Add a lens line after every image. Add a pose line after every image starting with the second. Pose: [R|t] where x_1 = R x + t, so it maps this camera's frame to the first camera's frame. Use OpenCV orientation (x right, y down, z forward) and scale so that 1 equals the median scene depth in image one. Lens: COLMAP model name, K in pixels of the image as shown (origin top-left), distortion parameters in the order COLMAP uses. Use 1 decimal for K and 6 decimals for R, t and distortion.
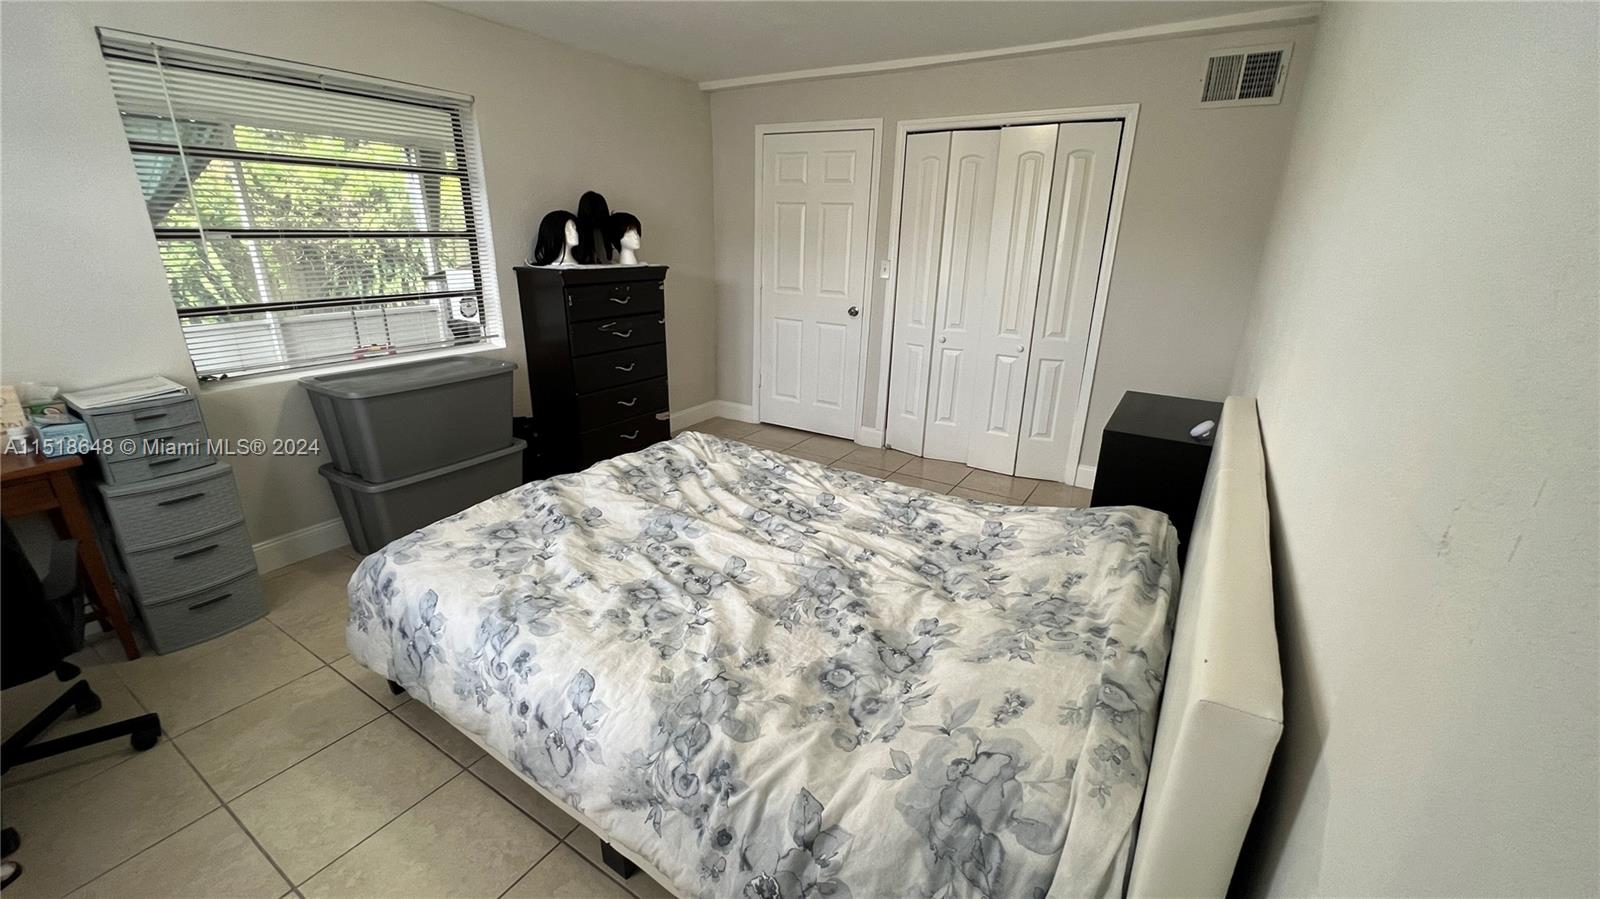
lens RADIAL K [[642.2, 0, 798.4], [0, 642.2, 446.2], [0, 0, 1]] dist [-0.001913, -0.000108]
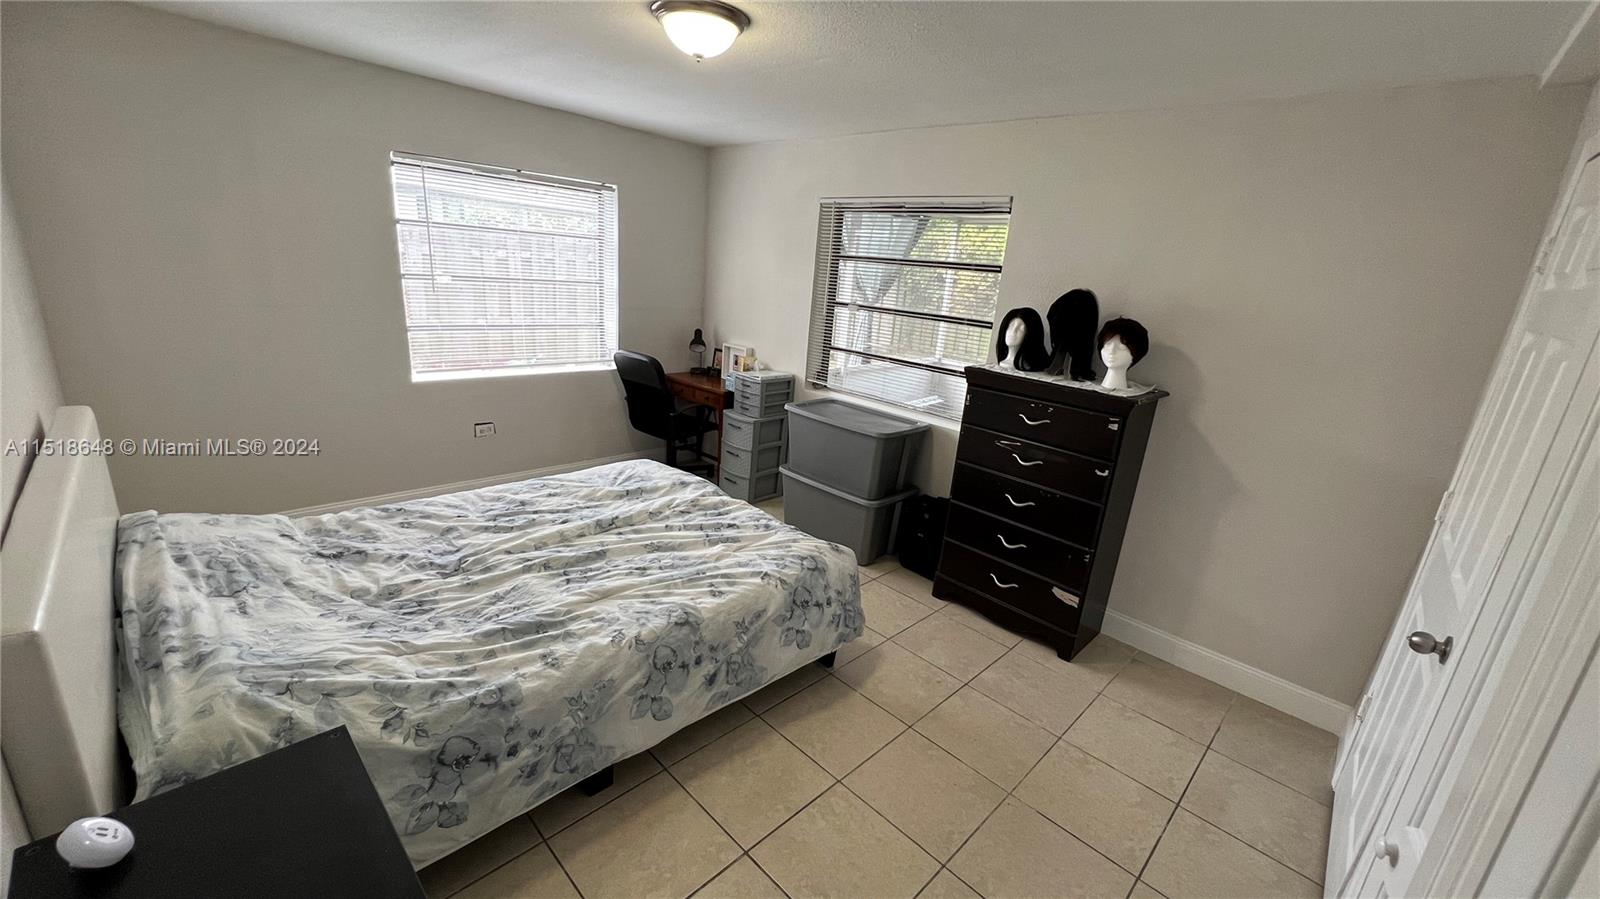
lens RADIAL K [[642.2, 0, 795.4], [0, 642.2, 454.4], [0, 0, 1]] dist [-0.001913, -0.000108]
pose [[-0.209939, 0.248421, -0.945628, 0.549478], [-0.394275, 0.863543, 0.314390, -0.331643], [0.894691, 0.438840, -0.083345, 0.841919]]
